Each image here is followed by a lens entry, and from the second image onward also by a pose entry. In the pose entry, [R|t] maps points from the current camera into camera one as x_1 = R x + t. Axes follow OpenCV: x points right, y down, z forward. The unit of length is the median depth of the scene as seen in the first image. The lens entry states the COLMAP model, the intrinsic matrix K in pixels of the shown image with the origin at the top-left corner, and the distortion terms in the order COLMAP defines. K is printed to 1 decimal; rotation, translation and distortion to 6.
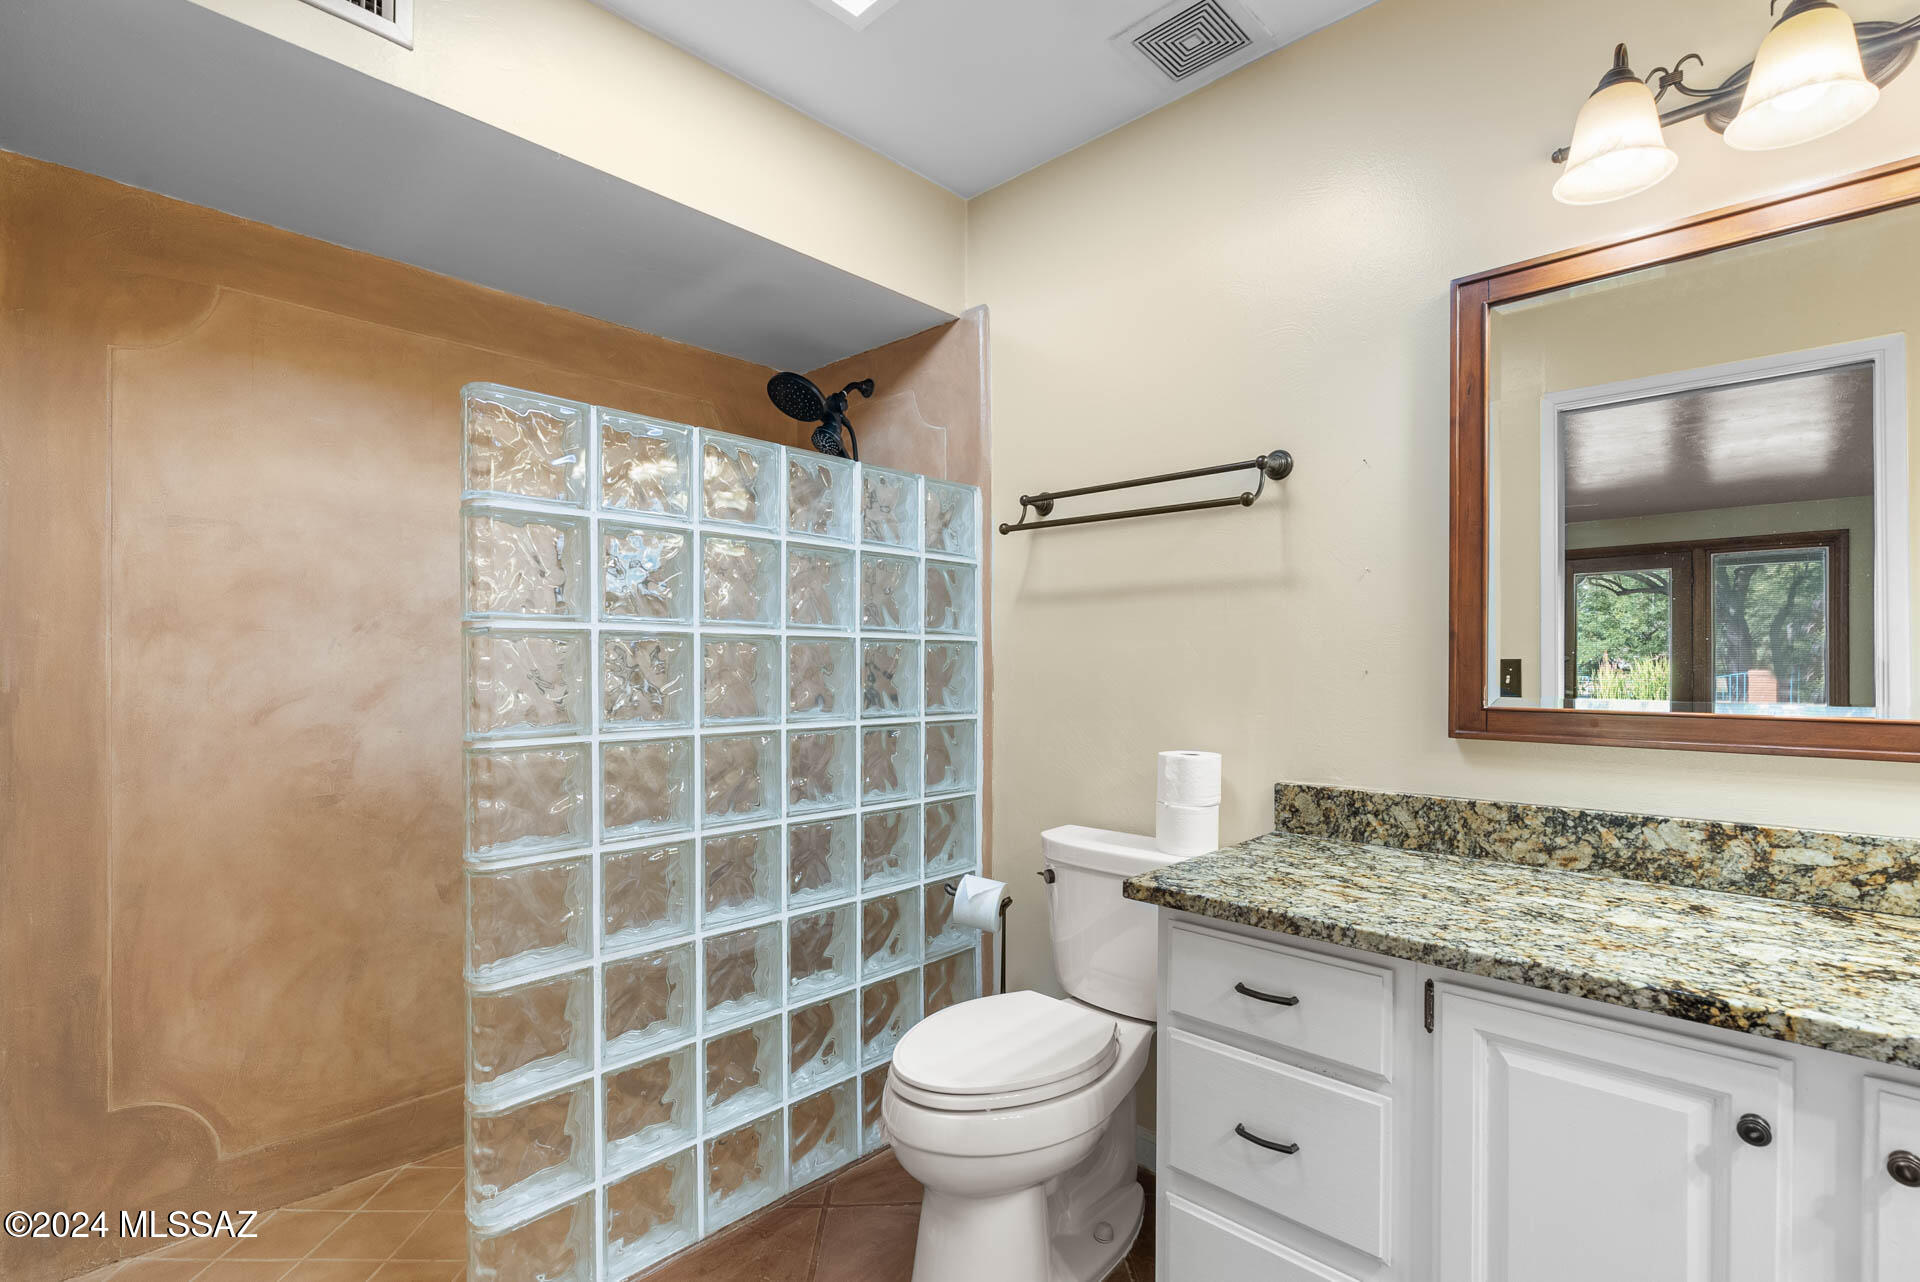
lens RADIAL K [[876.0, 0, 957.1], [0, 876.0, 657.7], [0, 0, 1]] dist [-0.008224, 0.003425]
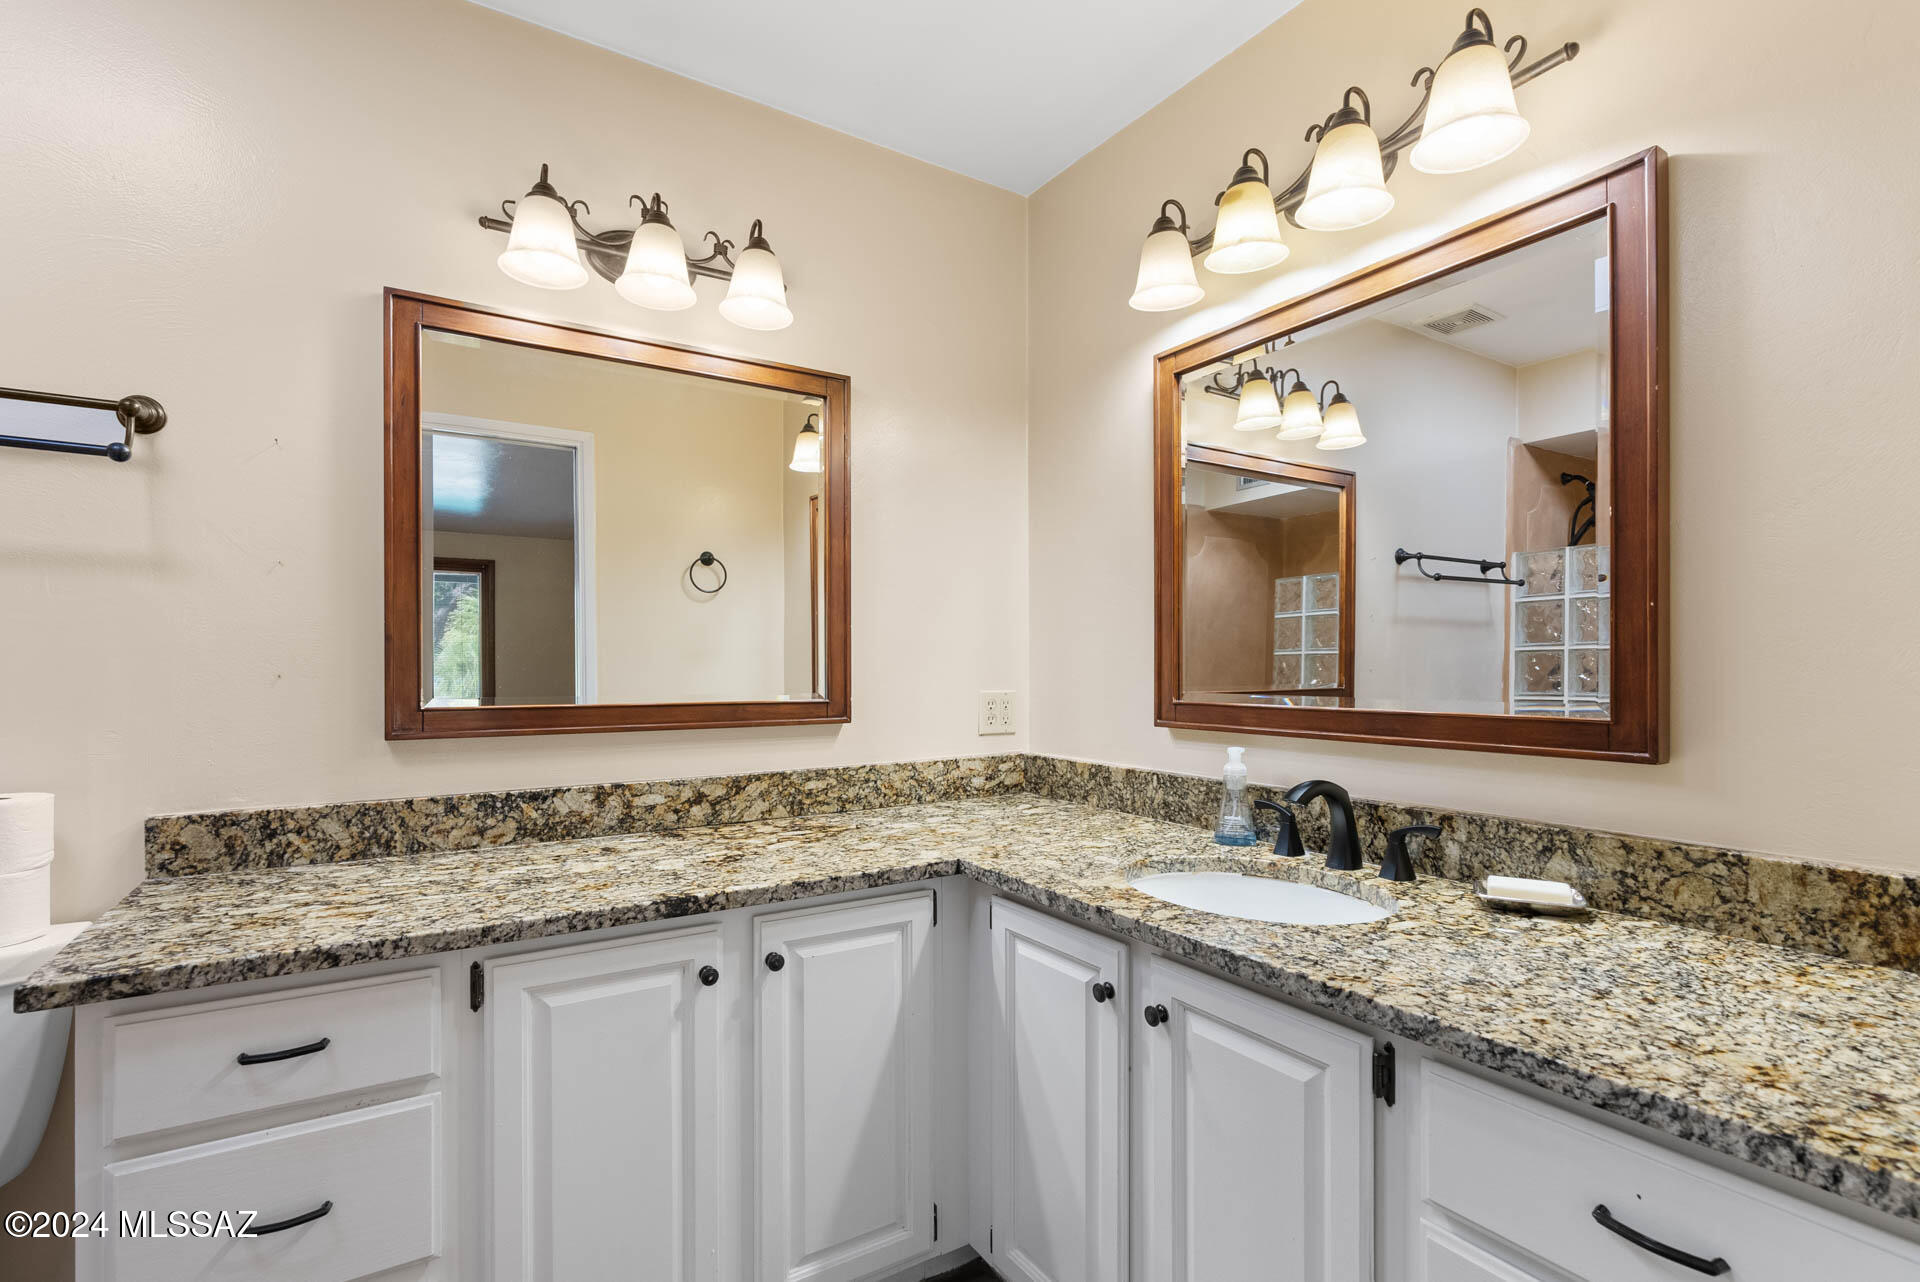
lens RADIAL K [[876.0, 0, 954.4], [0, 876.0, 656.4], [0, 0, 1]] dist [-0.008224, 0.003425]
pose [[0.249678, 0.009893, 0.968278, -0.295010], [-0.006276, 0.999943, -0.008598, -0.000898], [-0.968309, -0.003930, 0.249726, 0.136720]]
